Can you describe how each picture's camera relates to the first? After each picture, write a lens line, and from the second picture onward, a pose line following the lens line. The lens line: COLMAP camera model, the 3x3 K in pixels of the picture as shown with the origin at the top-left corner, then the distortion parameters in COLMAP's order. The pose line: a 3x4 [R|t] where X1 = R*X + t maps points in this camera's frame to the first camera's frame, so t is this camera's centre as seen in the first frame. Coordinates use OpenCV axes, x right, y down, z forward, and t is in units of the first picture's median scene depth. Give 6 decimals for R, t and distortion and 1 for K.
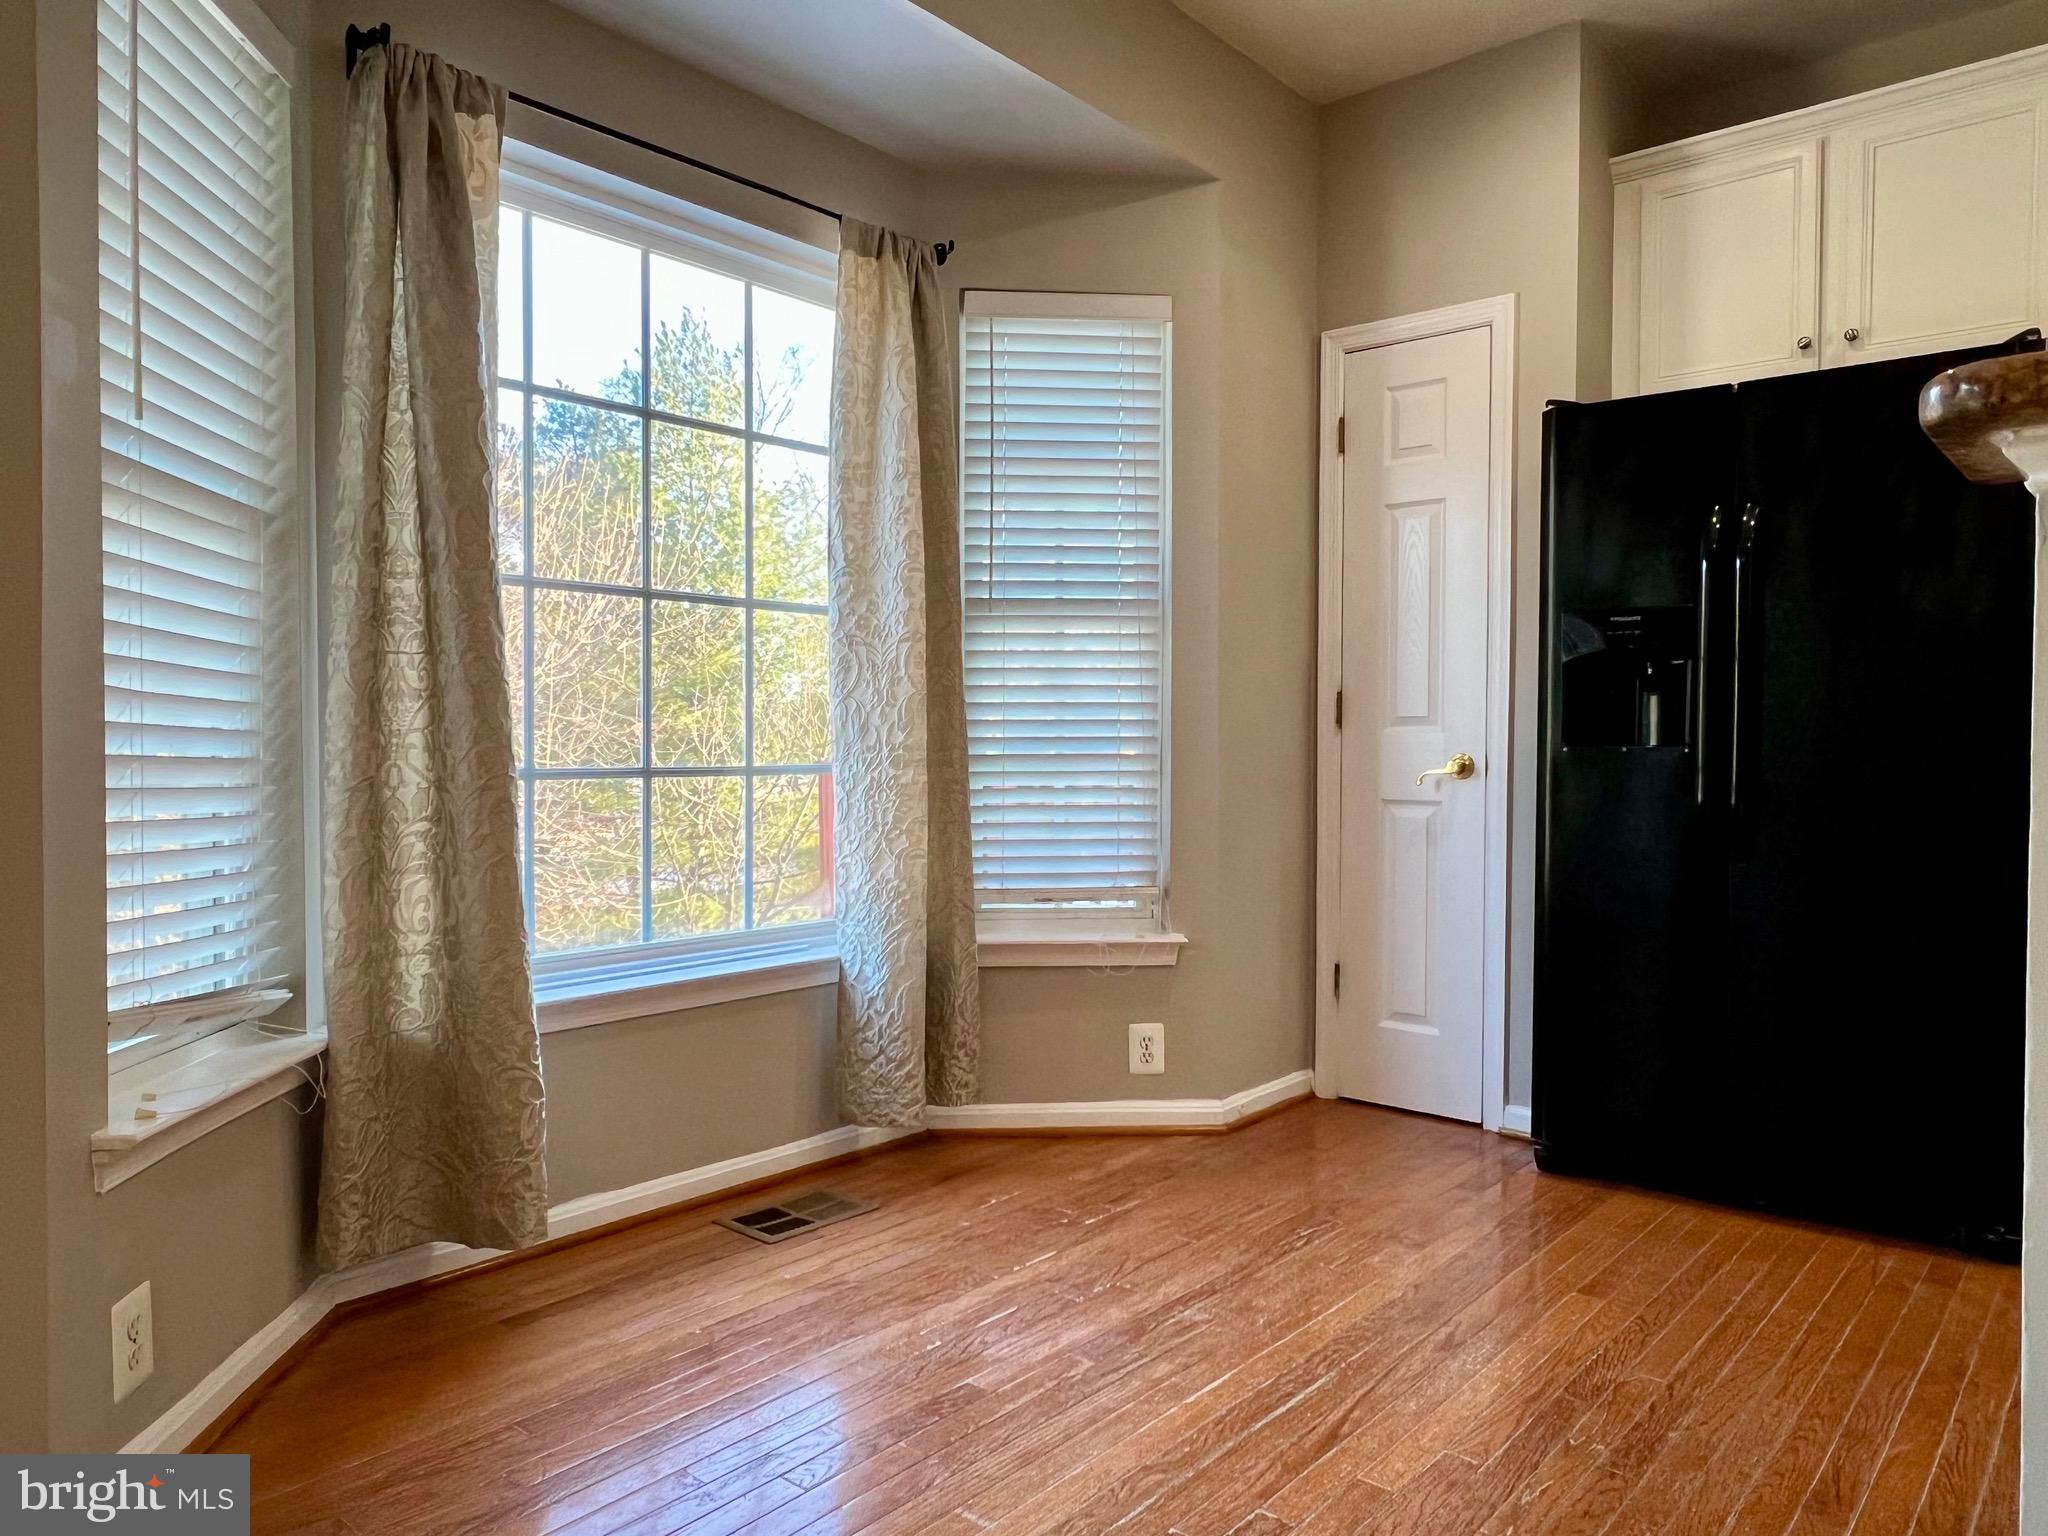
lens RADIAL K [[1367.4, 0, 1023.1], [0, 1367.4, 766.7], [0, 0, 1]] dist [0.004412, -0.000455]
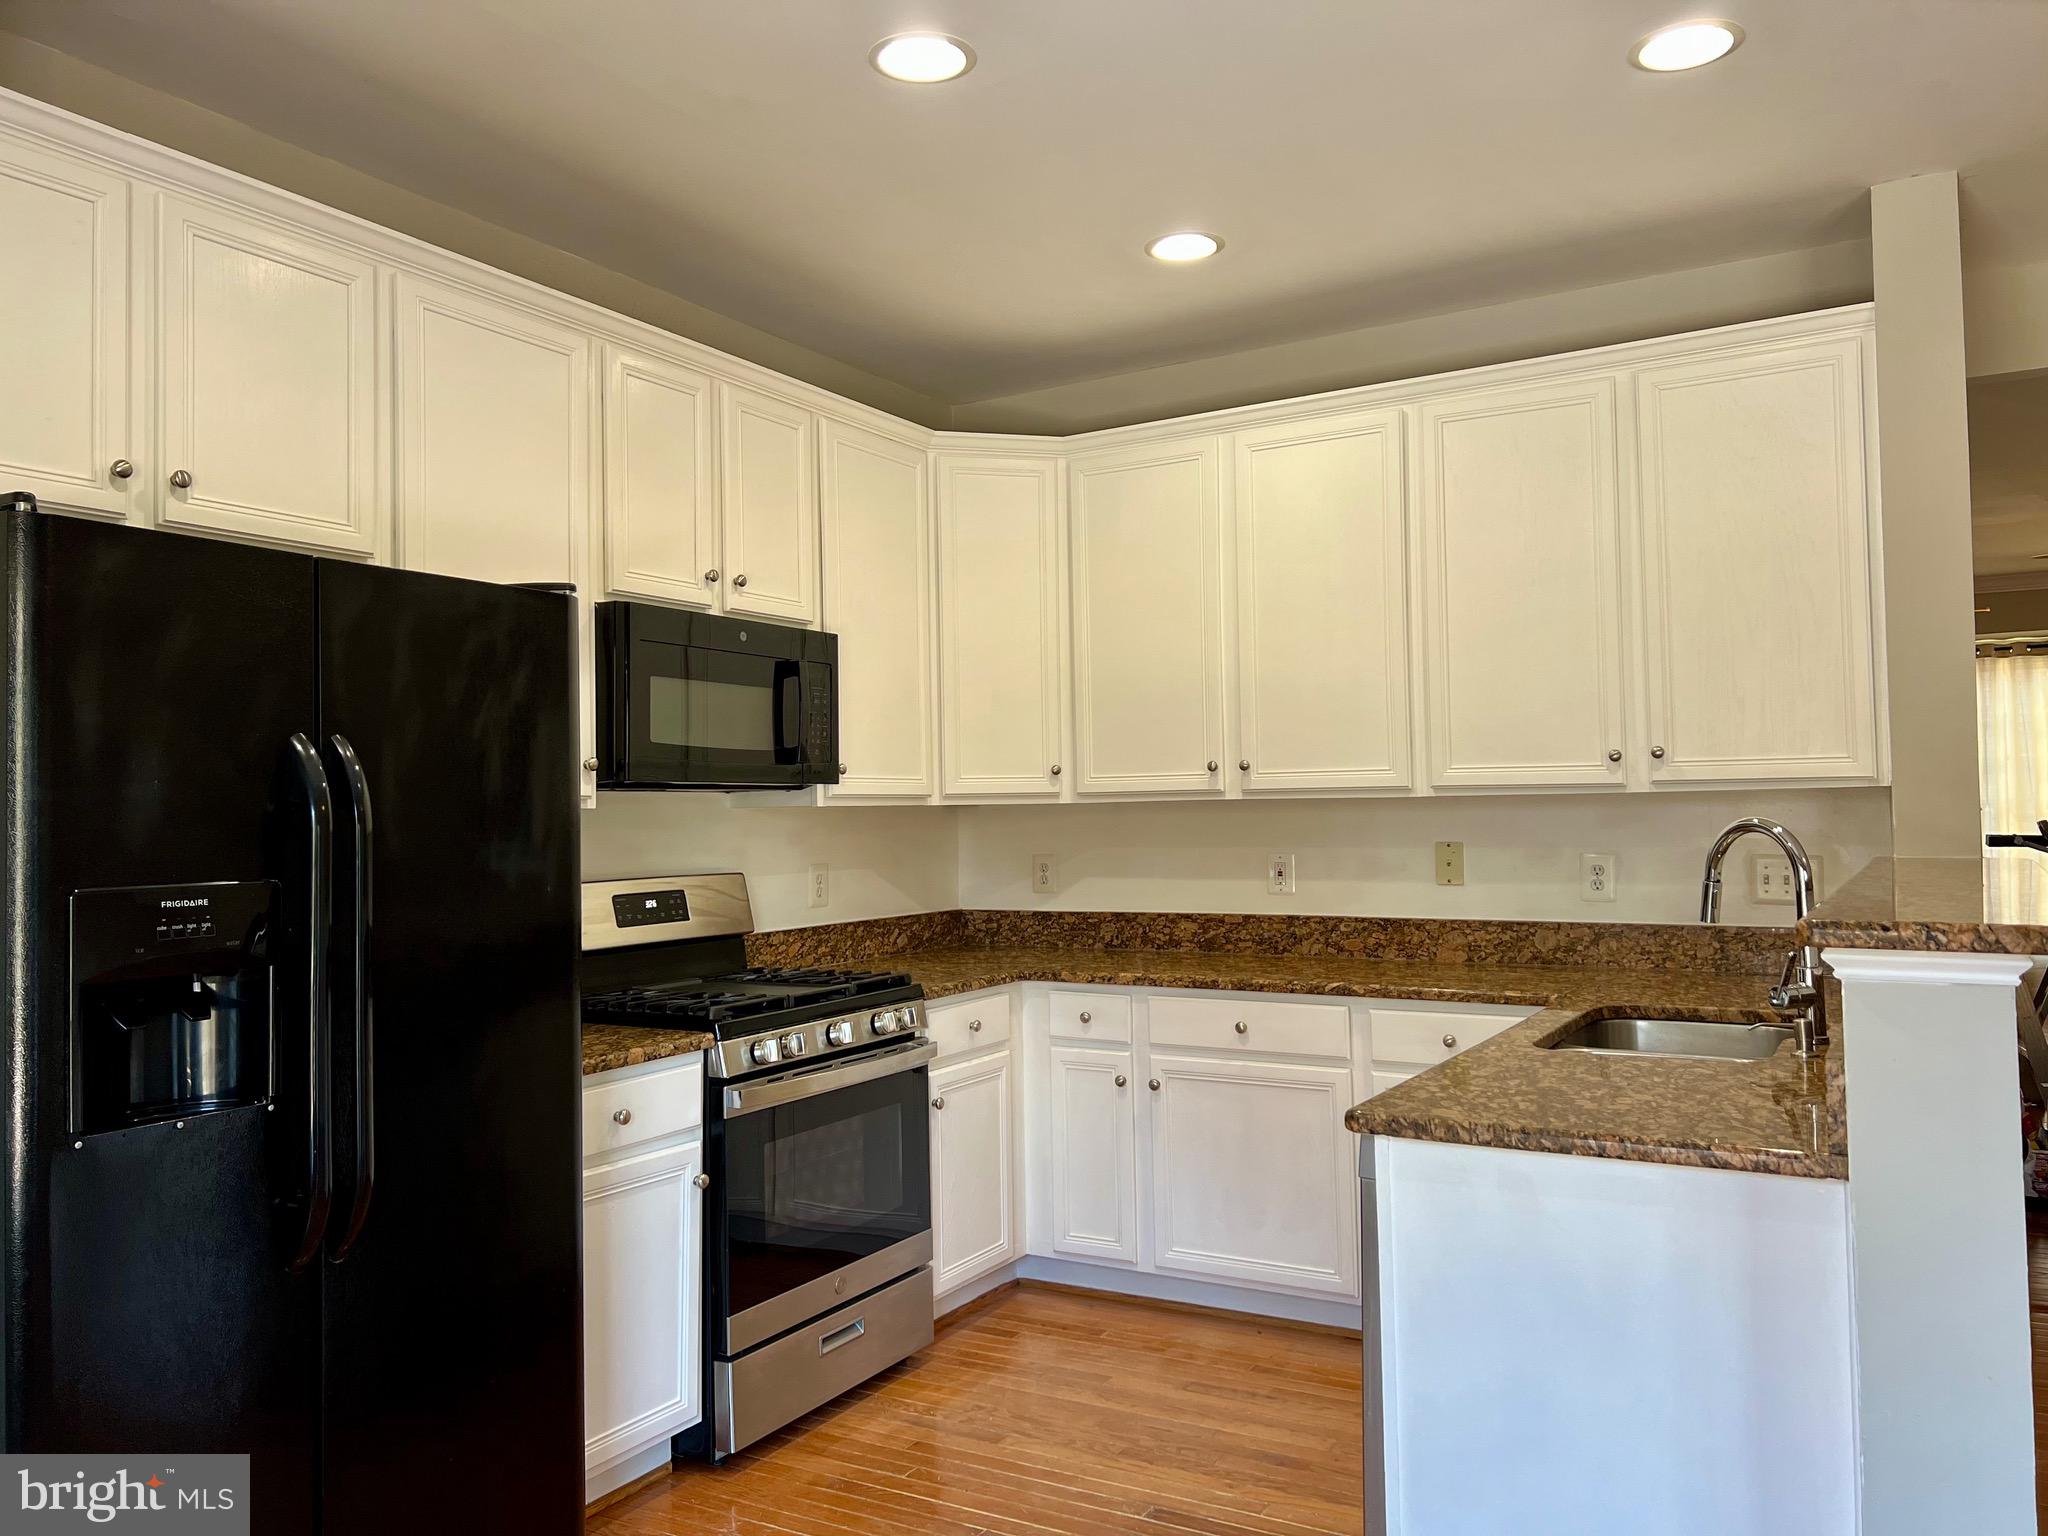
lens RADIAL K [[1533.0, 0, 1031.1], [0, 1533.0, 757.4], [0, 0, 1]] dist [0.074545, -0.081855]
pose [[-0.178359, 0.030700, 0.983486, -0.270247], [0.034035, 0.999108, -0.025015, -0.131636], [-0.983377, 0.029012, -0.179245, 0.700167]]
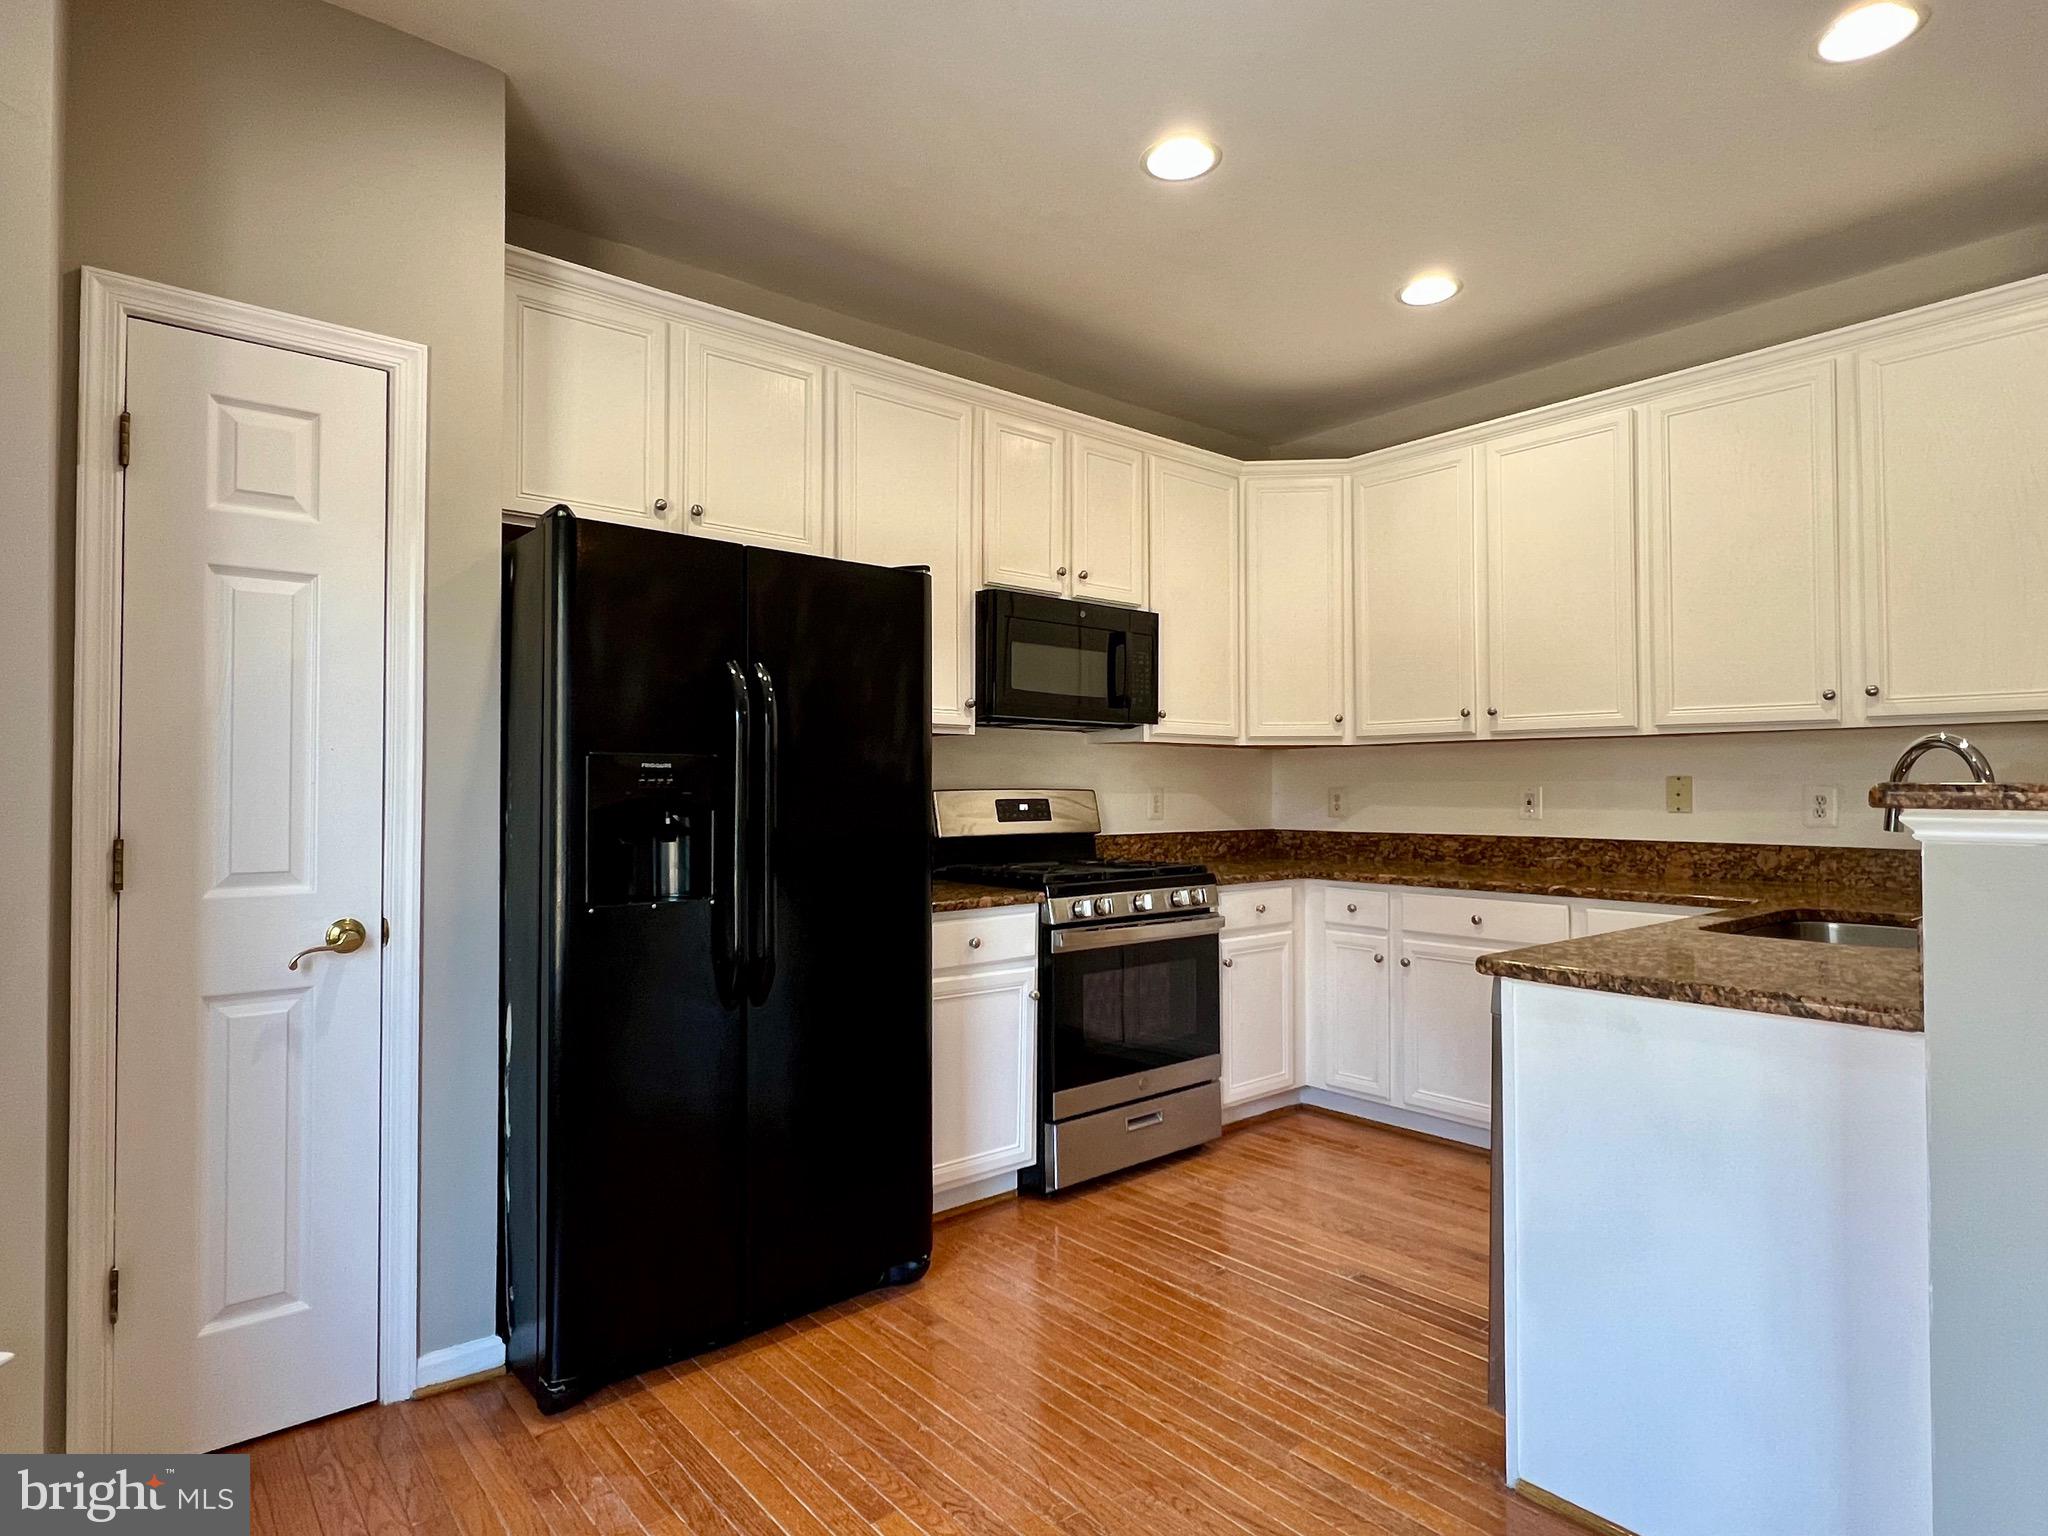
lens RADIAL K [[1113.0, 0, 1015.9], [0, 1113.0, 765.4], [0, 0, 1]] dist [-0.001090, 0.000151]
pose [[0.164109, 0.013115, 0.986355, -0.247045], [0.019377, 0.999676, -0.016516, -0.084280], [-0.986252, 0.021823, 0.163802, 0.586715]]
